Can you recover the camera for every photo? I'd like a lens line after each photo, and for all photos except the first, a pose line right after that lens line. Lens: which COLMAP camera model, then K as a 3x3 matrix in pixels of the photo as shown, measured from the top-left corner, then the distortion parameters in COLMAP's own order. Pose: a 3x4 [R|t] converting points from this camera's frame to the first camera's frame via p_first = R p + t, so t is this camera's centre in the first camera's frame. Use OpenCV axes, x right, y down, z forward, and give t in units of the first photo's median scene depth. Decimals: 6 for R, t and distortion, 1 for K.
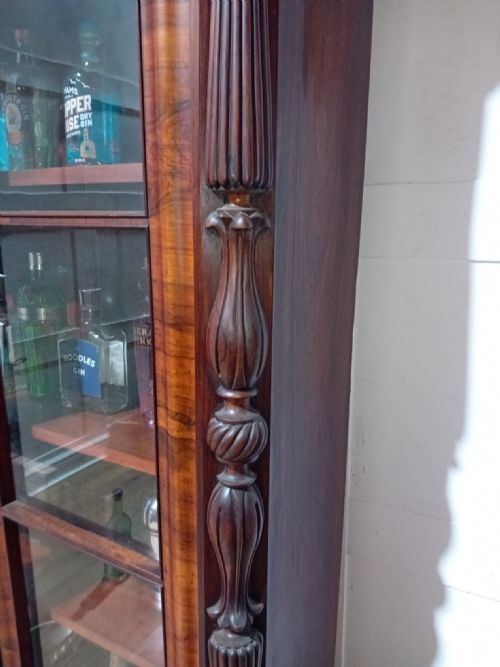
lens RADIAL K [[514.2, 0, 249.6], [0, 514.2, 337.7], [0, 0, 1]] dist [0.035307, -0.065019]
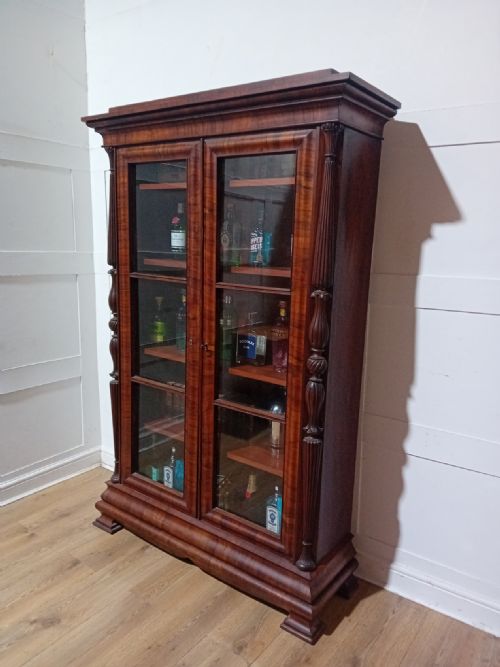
lens RADIAL K [[514.2, 0, 250.1], [0, 514.2, 337.3], [0, 0, 1]] dist [0.035307, -0.065019]
pose [[0.992110, 0.044652, -0.117149, -0.061386], [-0.049227, 0.998122, -0.036453, 0.145625], [0.115302, 0.041933, 0.992445, -1.850383]]
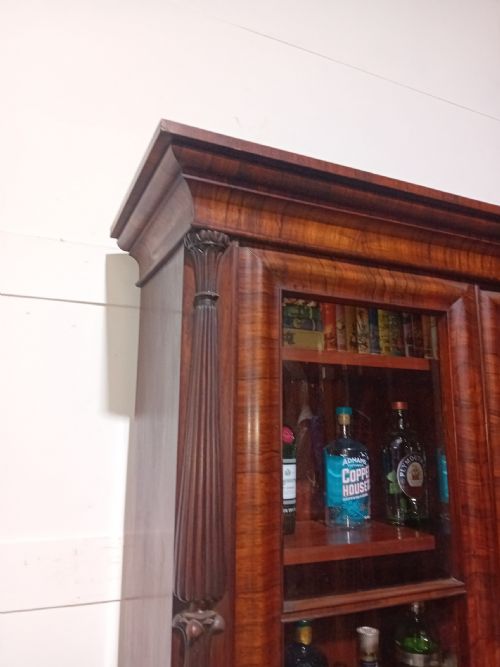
lens RADIAL K [[514.2, 0, 249.7], [0, 514.2, 340.2], [0, 0, 1]] dist [0.035307, -0.065019]
pose [[0.595714, 0.137132, 0.791403, -2.302151], [0.193021, 0.932000, -0.306788, -0.593063], [-0.779659, 0.335516, 0.528736, 0.793157]]
